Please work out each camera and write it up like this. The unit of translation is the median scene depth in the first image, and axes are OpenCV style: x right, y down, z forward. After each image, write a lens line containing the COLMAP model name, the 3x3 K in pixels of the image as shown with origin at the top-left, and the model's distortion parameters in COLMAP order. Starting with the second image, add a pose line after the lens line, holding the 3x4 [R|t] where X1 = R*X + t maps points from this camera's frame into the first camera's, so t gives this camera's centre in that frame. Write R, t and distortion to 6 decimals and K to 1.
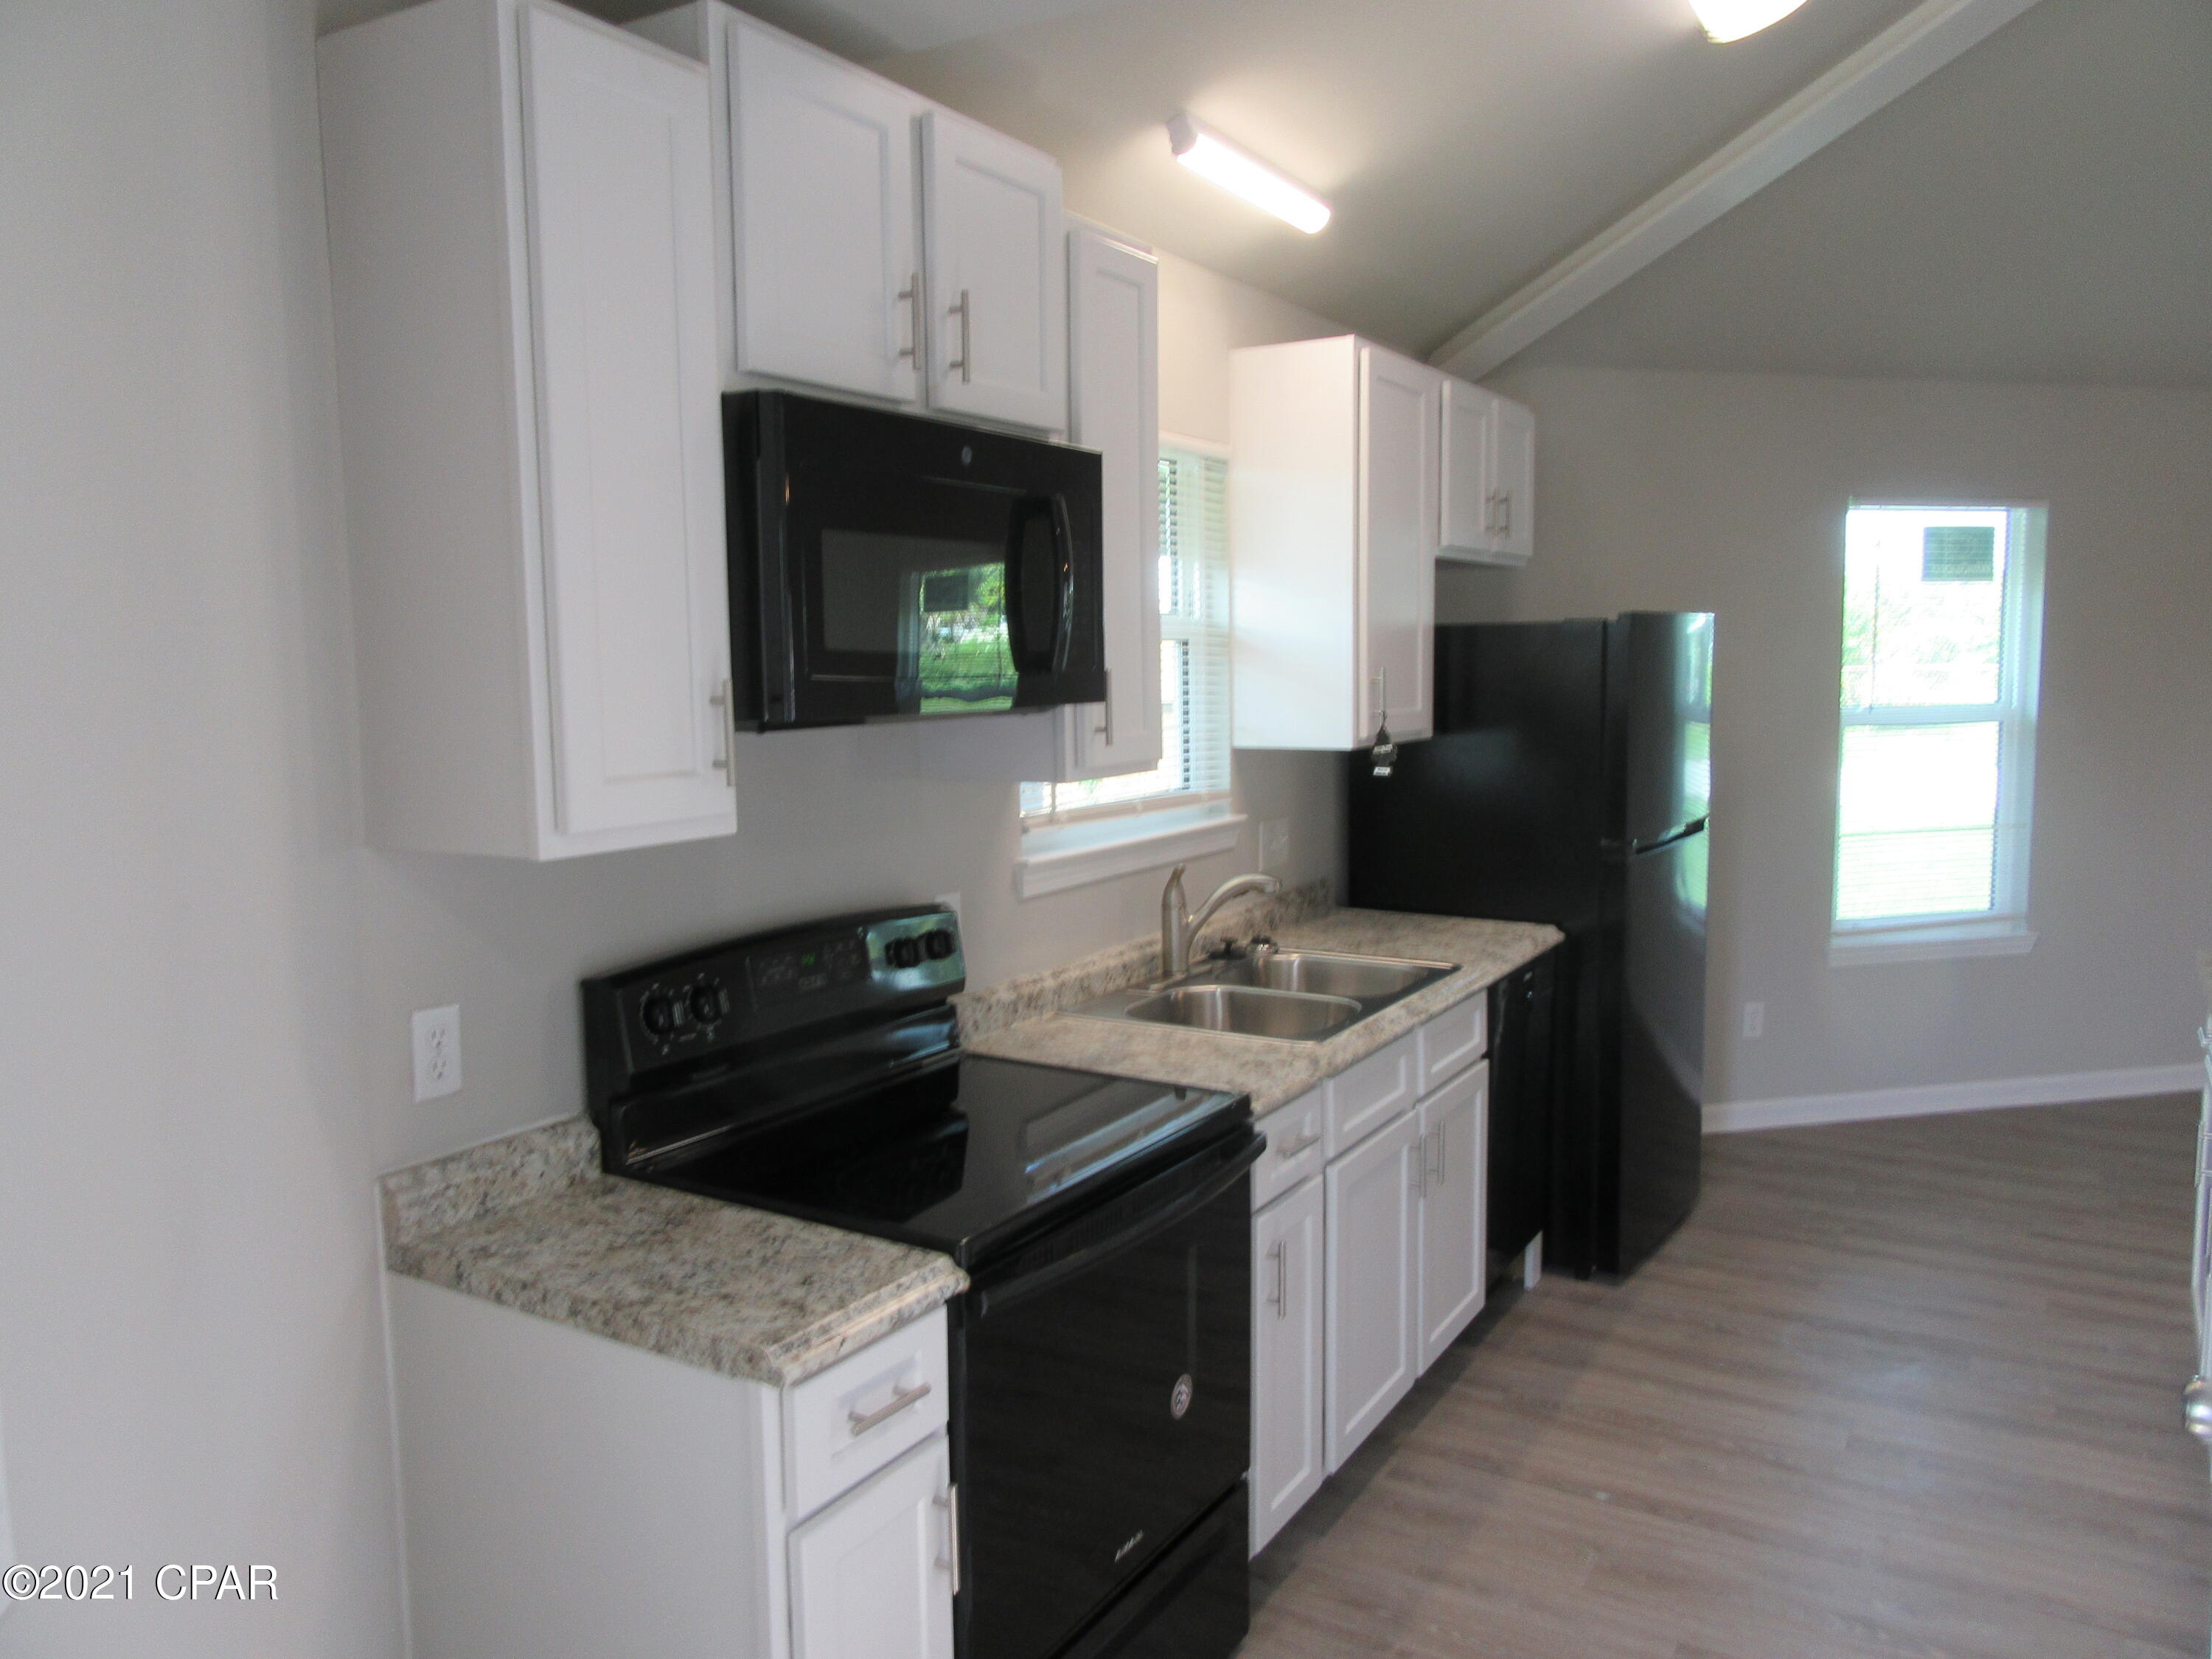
lens RADIAL K [[1607.7, 0, 1106.0], [0, 1607.7, 829.5], [0, 0, 1]] dist [-0.041906, 0.043038]
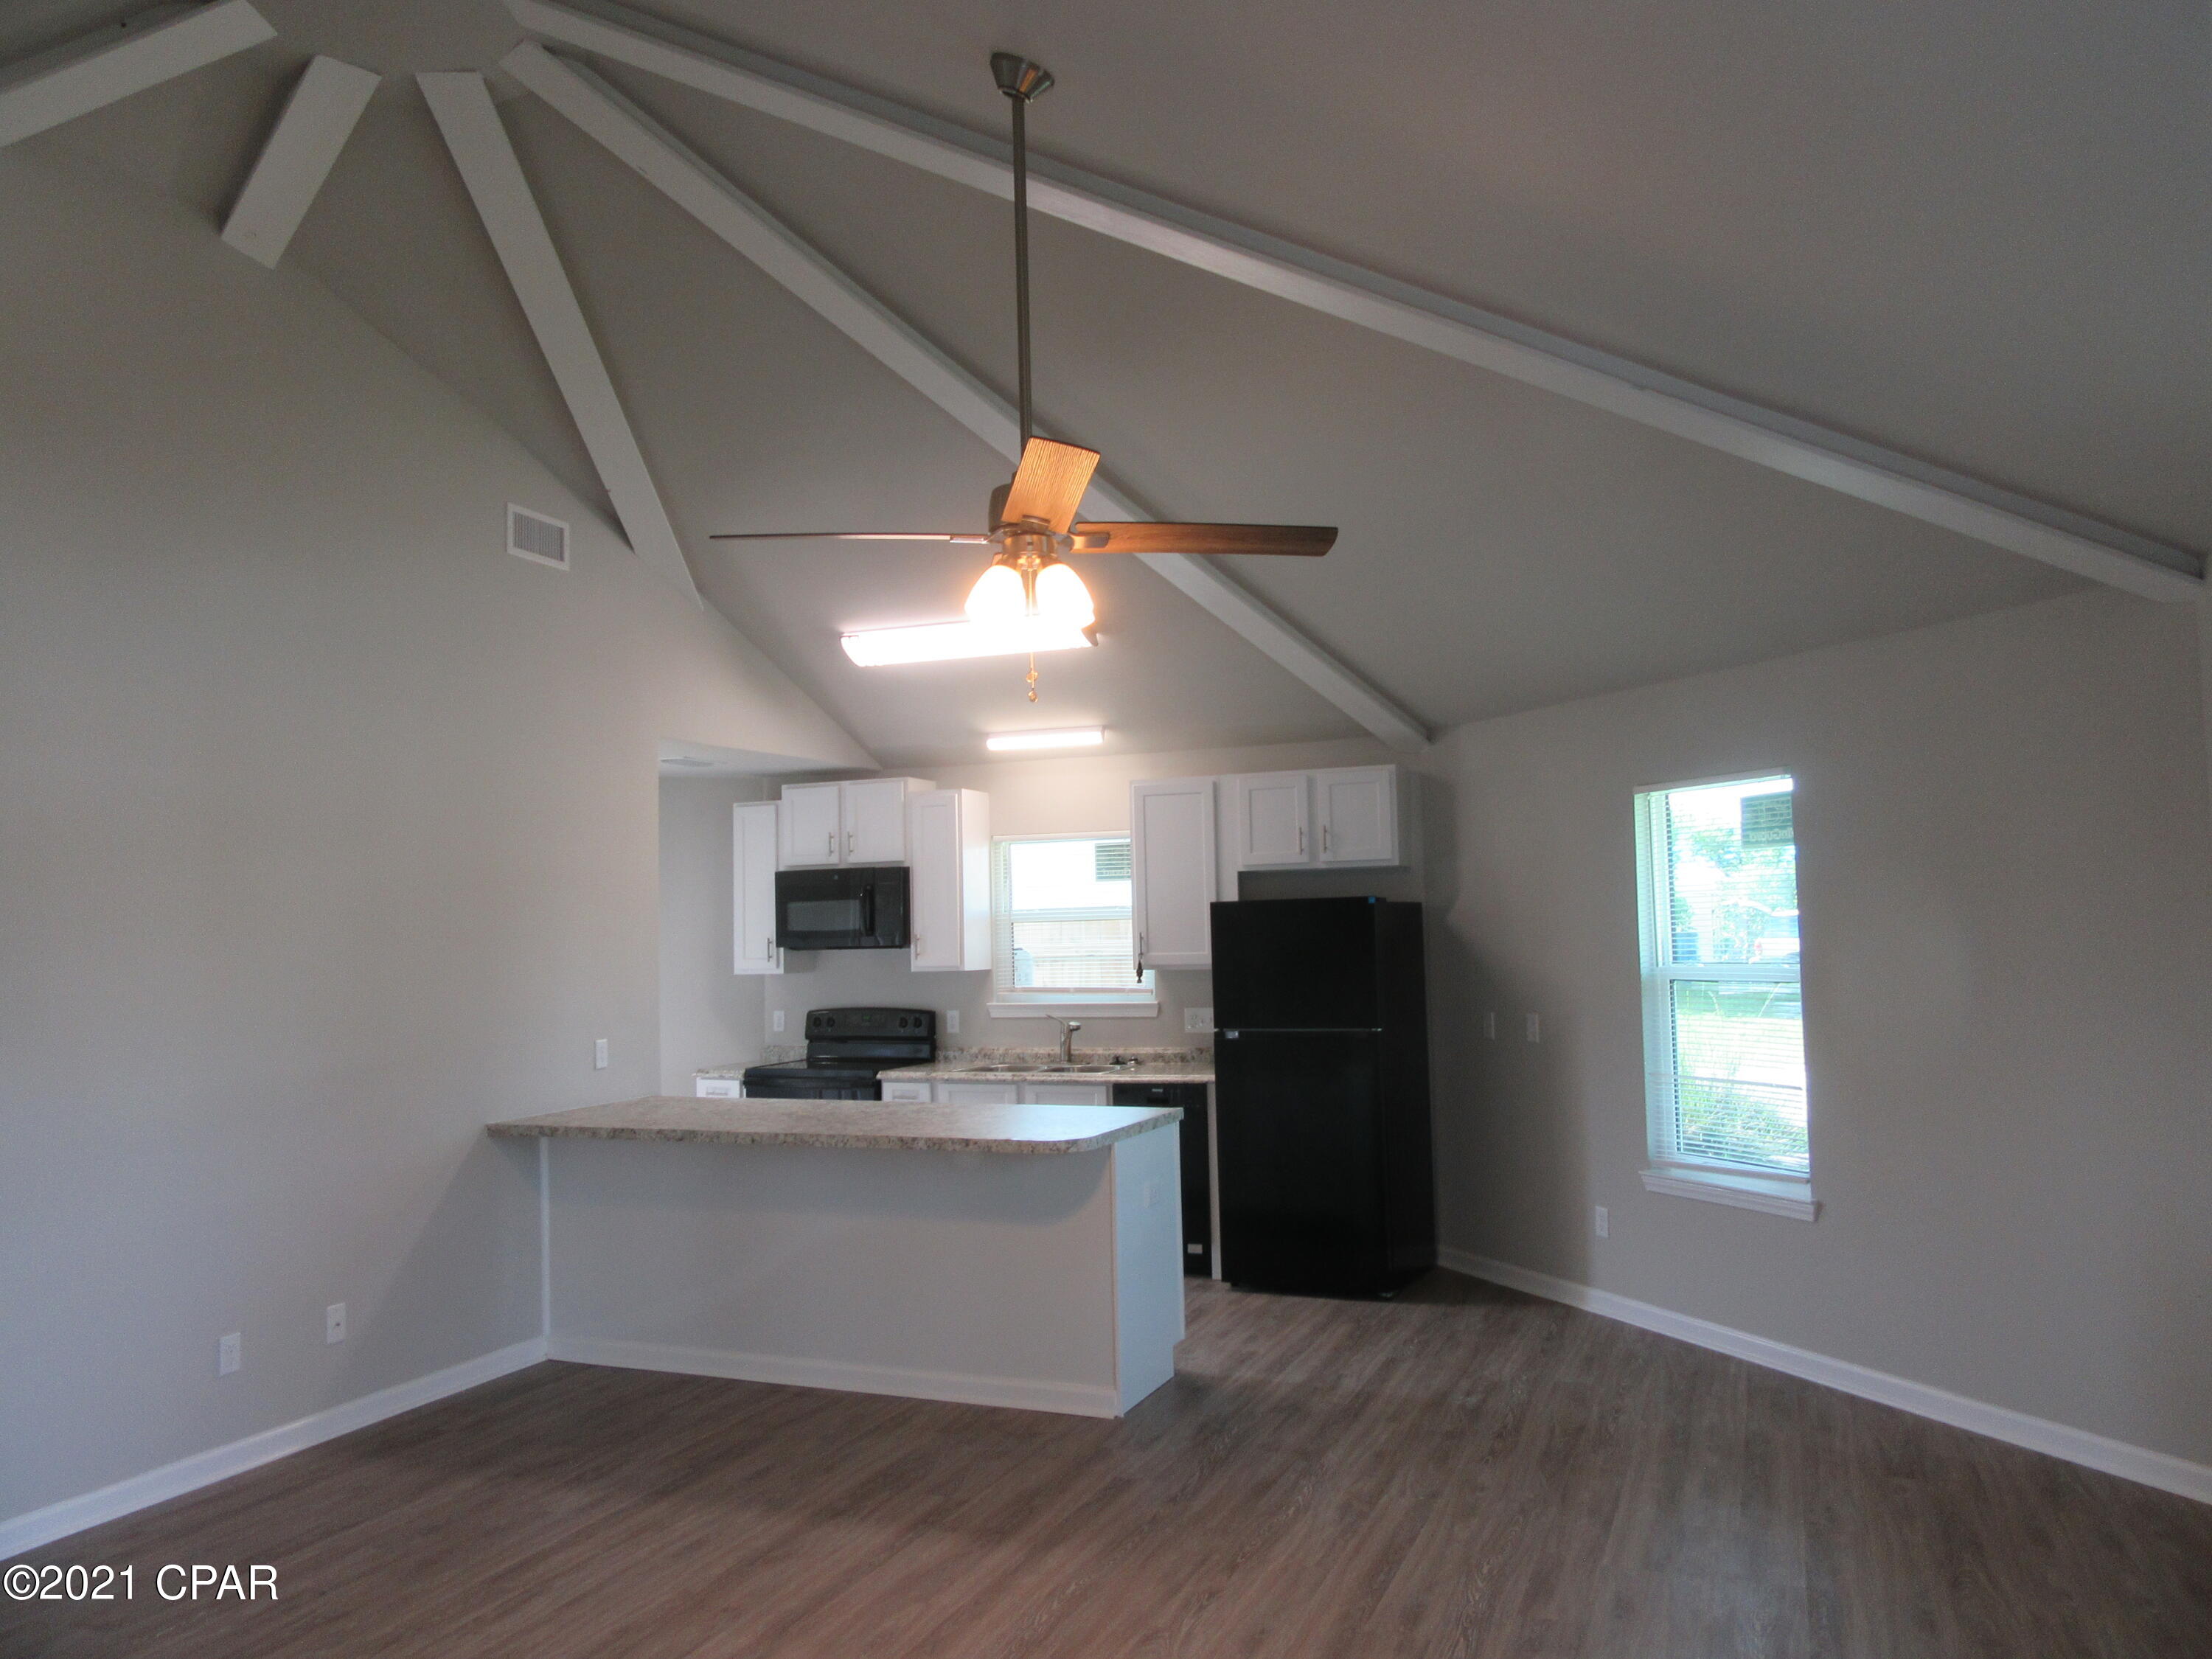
lens RADIAL K [[1622.9, 0, 1147.1], [0, 1622.9, 858.2], [0, 0, 1]] dist [-0.010501, 0.000297]
pose [[0.193310, -0.034813, -0.980520, 1.537597], [-0.086259, 0.994897, -0.052329, -0.058419], [0.977338, 0.094695, 0.189321, 0.411222]]
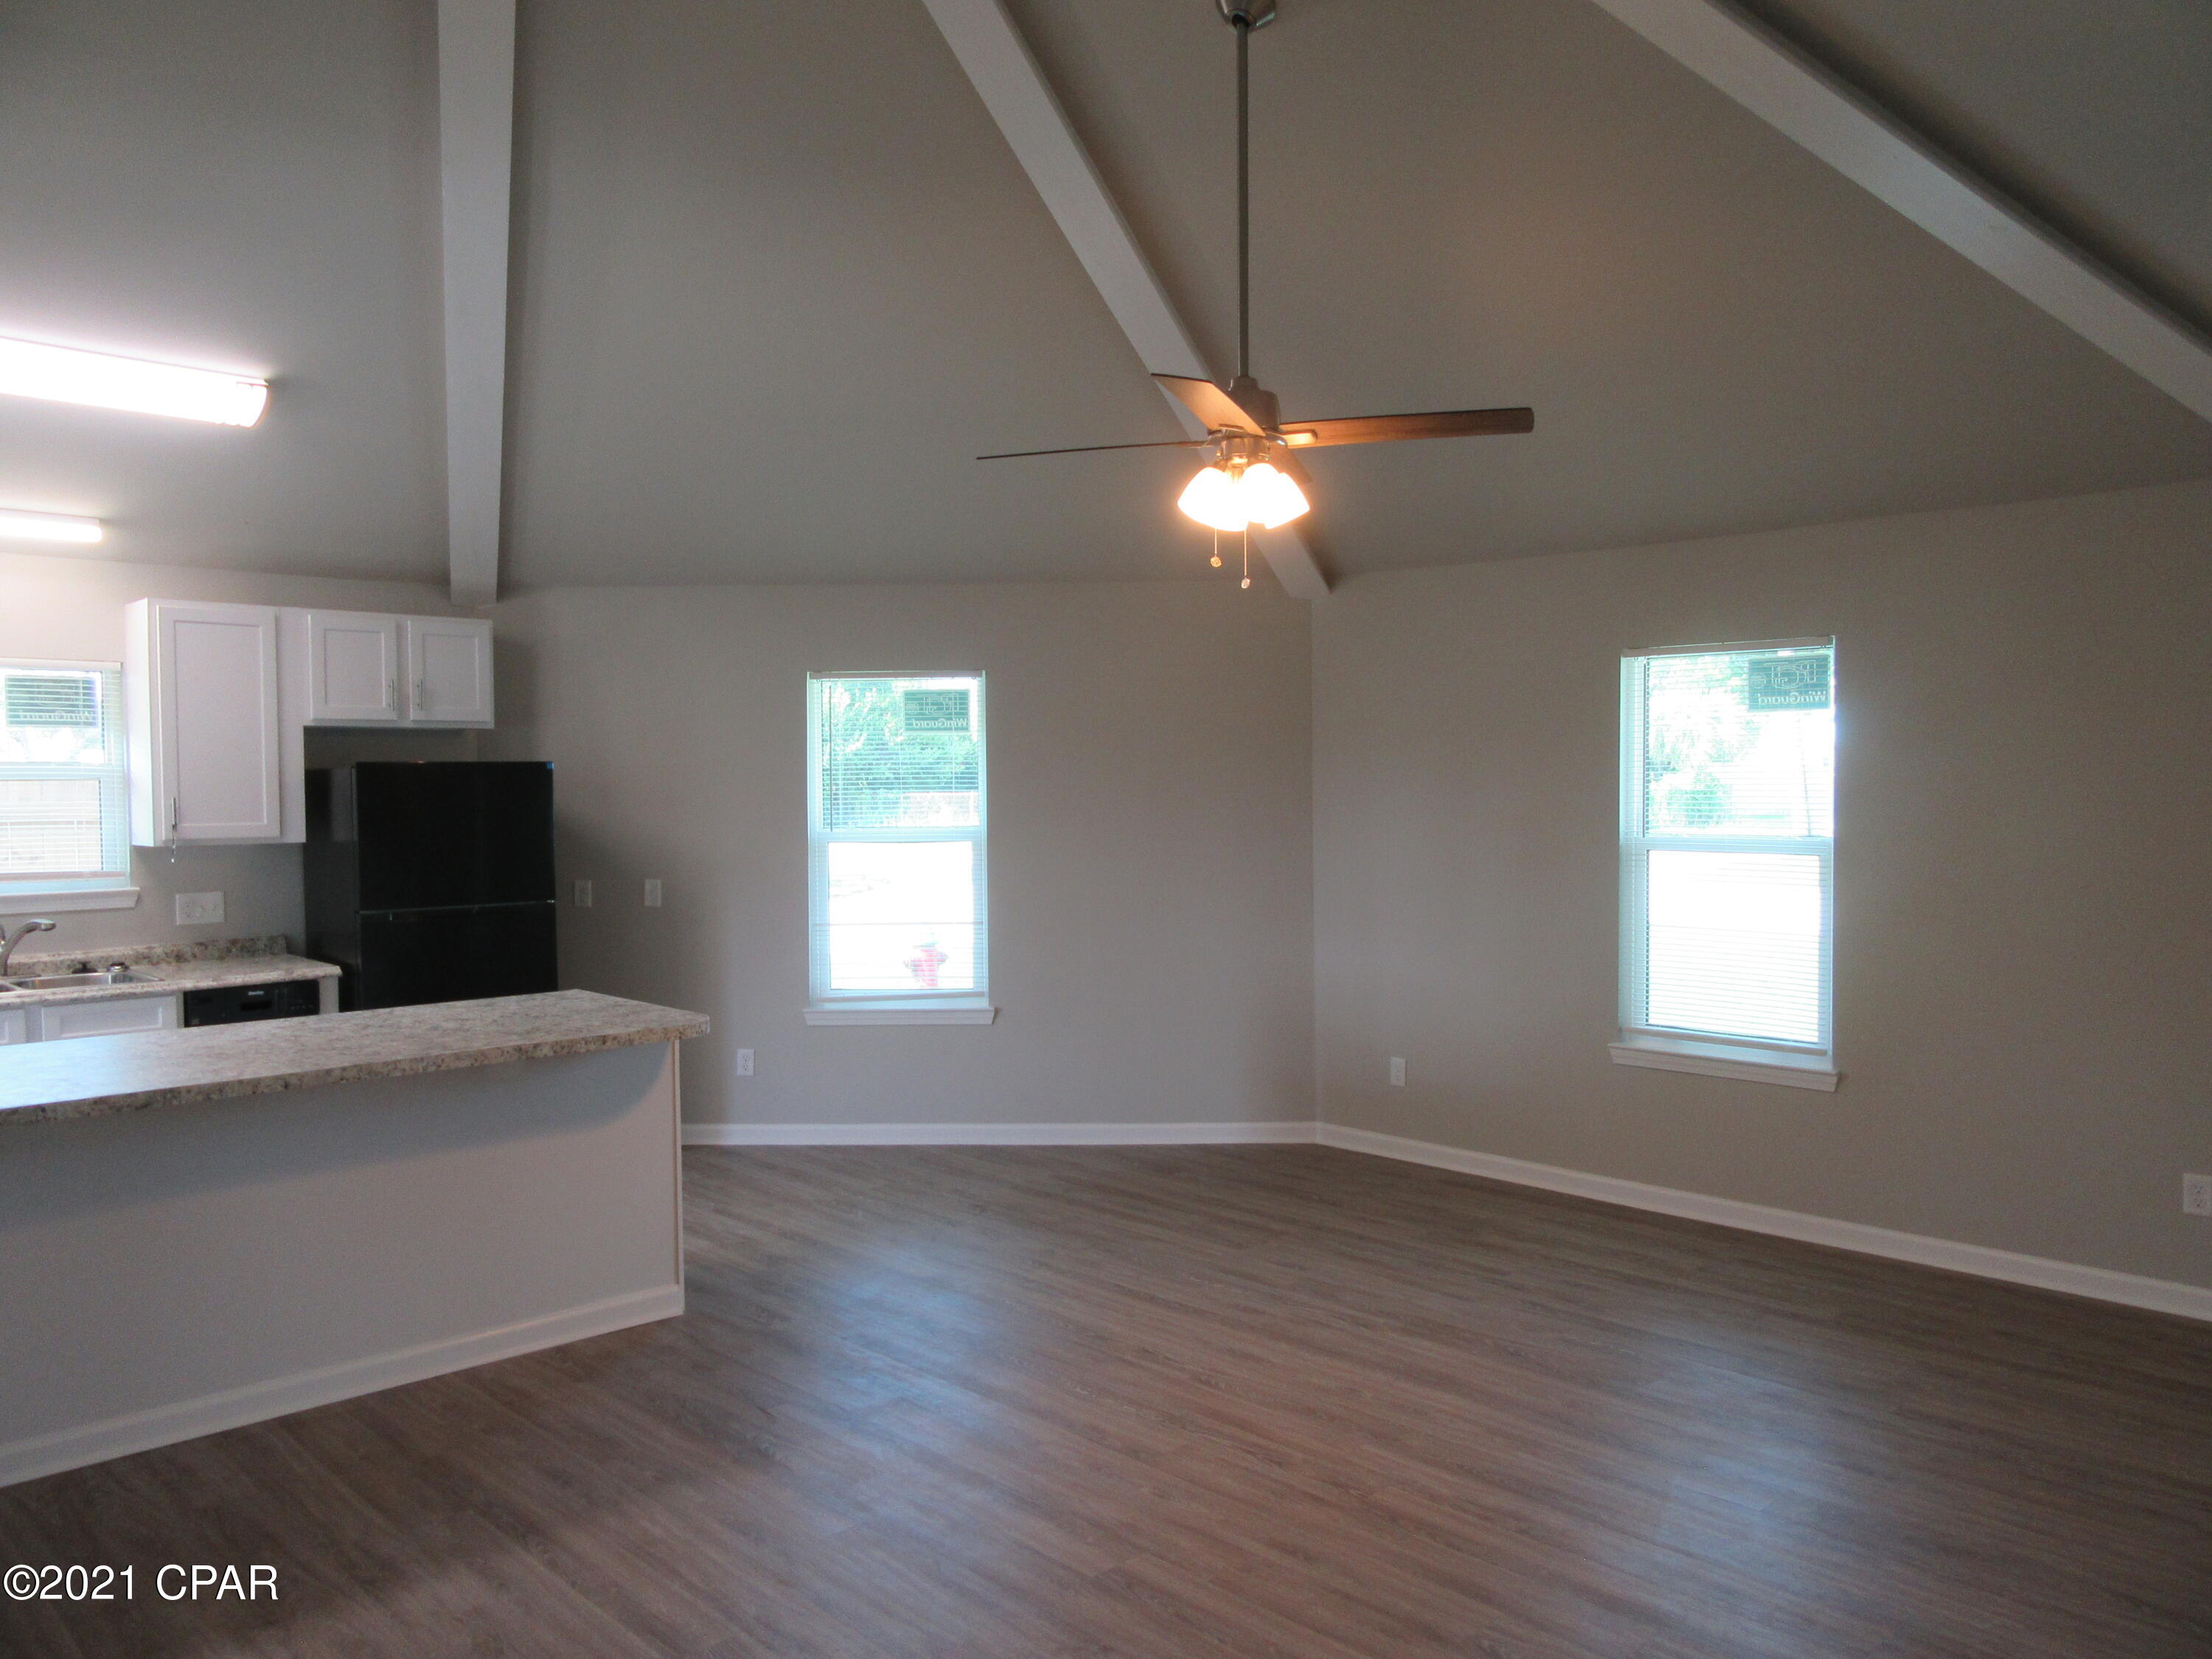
lens RADIAL K [[1607.7, 0, 1106.0], [0, 1607.7, 829.5], [0, 0, 1]] dist [-0.041906, 0.043038]
pose [[0.973587, 0.014986, -0.227823, 0.996481], [-0.031815, 0.997013, -0.070381, 0.011297], [0.226088, 0.075770, 0.971156, -0.239355]]
